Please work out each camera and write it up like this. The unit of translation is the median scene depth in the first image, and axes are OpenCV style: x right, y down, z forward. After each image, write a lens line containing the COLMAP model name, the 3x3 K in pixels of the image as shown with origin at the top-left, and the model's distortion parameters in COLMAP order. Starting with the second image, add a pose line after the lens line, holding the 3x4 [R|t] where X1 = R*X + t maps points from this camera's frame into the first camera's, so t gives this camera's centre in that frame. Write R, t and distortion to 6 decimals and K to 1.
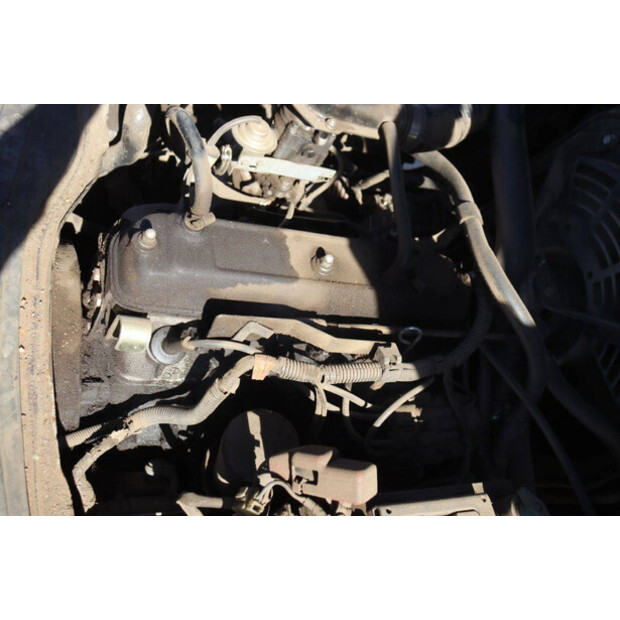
lens RADIAL K [[697.6, 0, 310.0], [0, 697.6, 310.0], [0, 0, 1]] dist [0.002266, 0.002791]
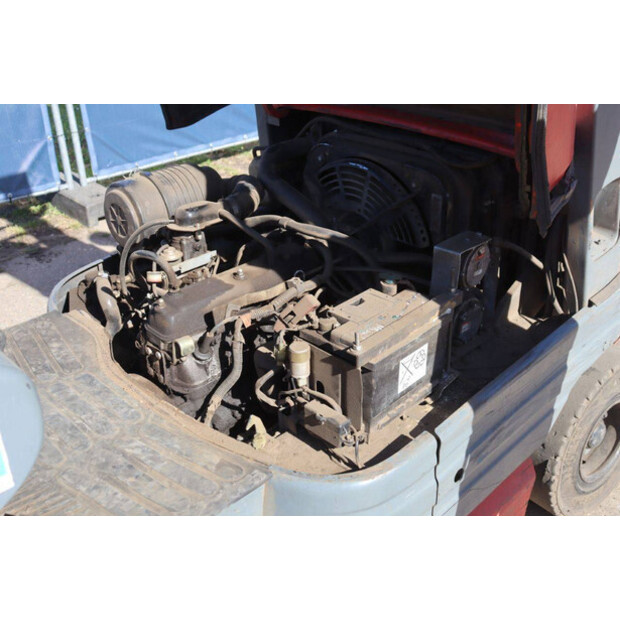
lens RADIAL K [[697.6, 0, 310.0], [0, 697.6, 310.0], [0, 0, 1]] dist [0.002266, 0.002791]
pose [[0.754675, -0.620768, 0.212397, -0.284163], [0.656047, 0.718071, -0.232329, 0.541769], [-0.008294, 0.314675, 0.949163, -0.751163]]
